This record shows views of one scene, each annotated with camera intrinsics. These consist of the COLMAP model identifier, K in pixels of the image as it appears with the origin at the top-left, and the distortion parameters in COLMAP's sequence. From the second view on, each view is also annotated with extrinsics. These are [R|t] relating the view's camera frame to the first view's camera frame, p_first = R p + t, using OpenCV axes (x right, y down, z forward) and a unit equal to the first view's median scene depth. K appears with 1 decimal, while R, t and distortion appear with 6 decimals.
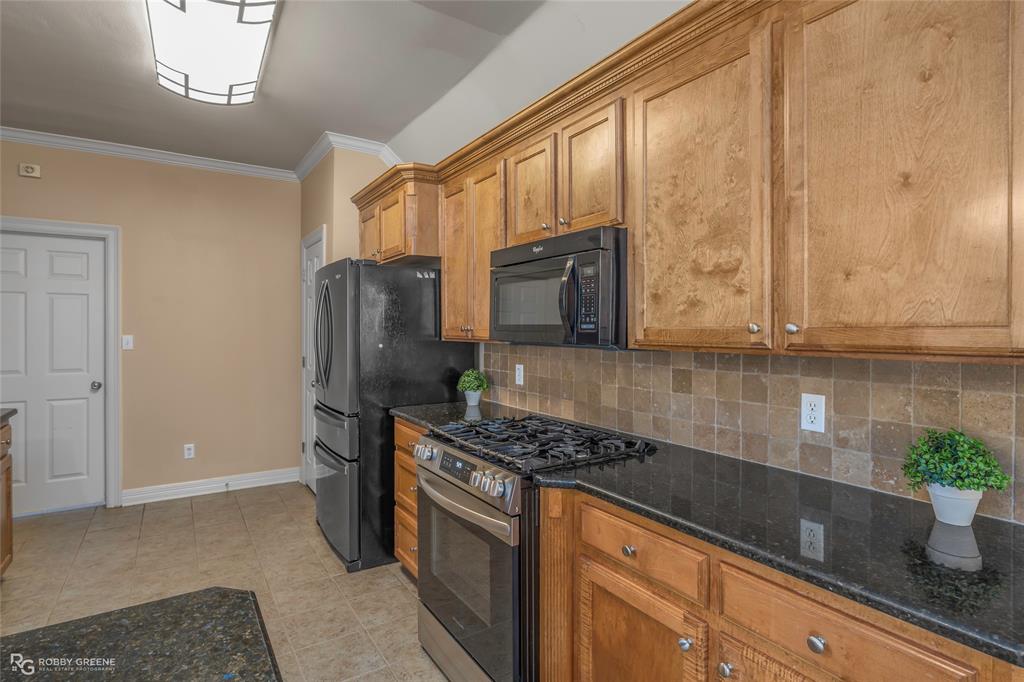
lens RADIAL K [[525.9, 0, 509.9], [0, 525.9, 327.2], [0, 0, 1]] dist [-0.000931, -0.000139]
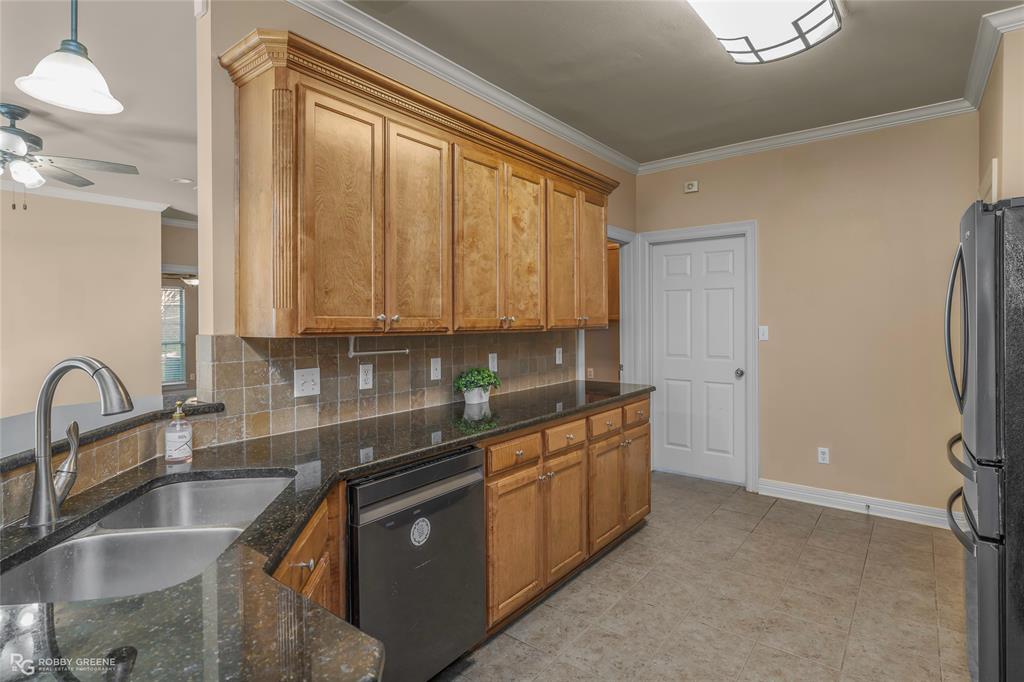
lens RADIAL K [[521.0, 0, 511.3], [0, 521.0, 319.7], [0, 0, 1]] dist [0.000388, 0.000041]
pose [[0.329349, -0.003271, -0.944203, 0.067414], [0.007693, 0.999970, -0.000781, 0.000085], [0.944177, -0.007006, 0.329364, 0.237407]]
